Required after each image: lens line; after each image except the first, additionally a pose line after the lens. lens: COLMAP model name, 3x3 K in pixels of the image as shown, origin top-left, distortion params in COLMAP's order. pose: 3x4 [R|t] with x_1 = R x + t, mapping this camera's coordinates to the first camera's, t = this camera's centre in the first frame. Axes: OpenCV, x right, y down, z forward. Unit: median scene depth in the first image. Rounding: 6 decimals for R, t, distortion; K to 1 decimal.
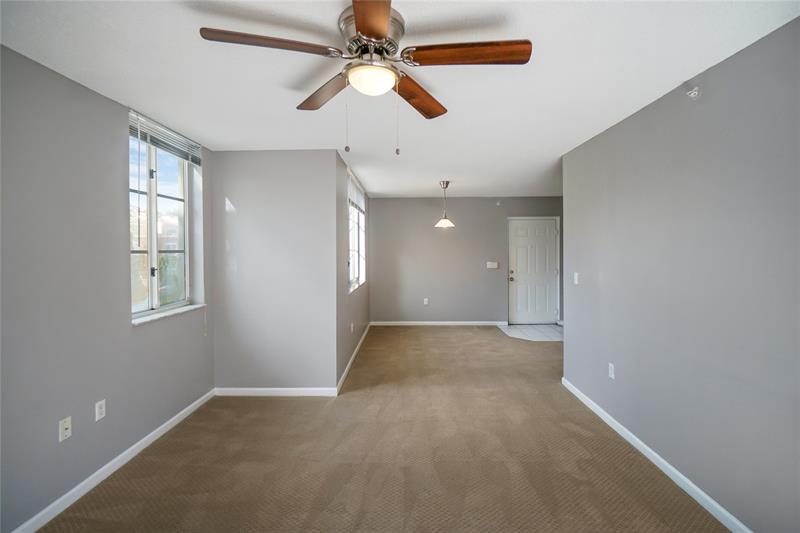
lens RADIAL K [[354.2, 0, 399.5], [0, 354.2, 256.2], [0, 0, 1]] dist [-0.001312, 0.000447]
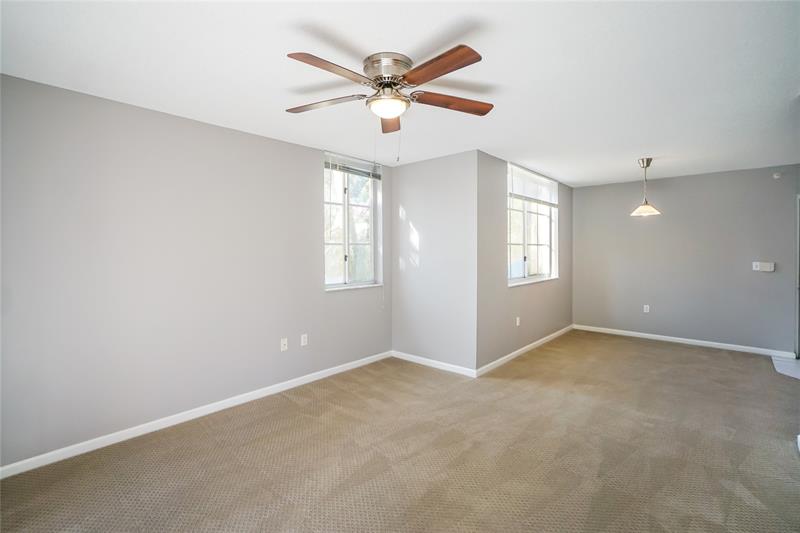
lens RADIAL K [[365.6, 0, 400.2], [0, 365.6, 253.7], [0, 0, 1]] dist [0.000707, 0.000850]
pose [[0.760287, 0.010033, -0.649510, 0.395706], [-0.013815, 0.999904, -0.000725, 0.022034], [0.649440, 0.009524, 0.760353, 0.000836]]
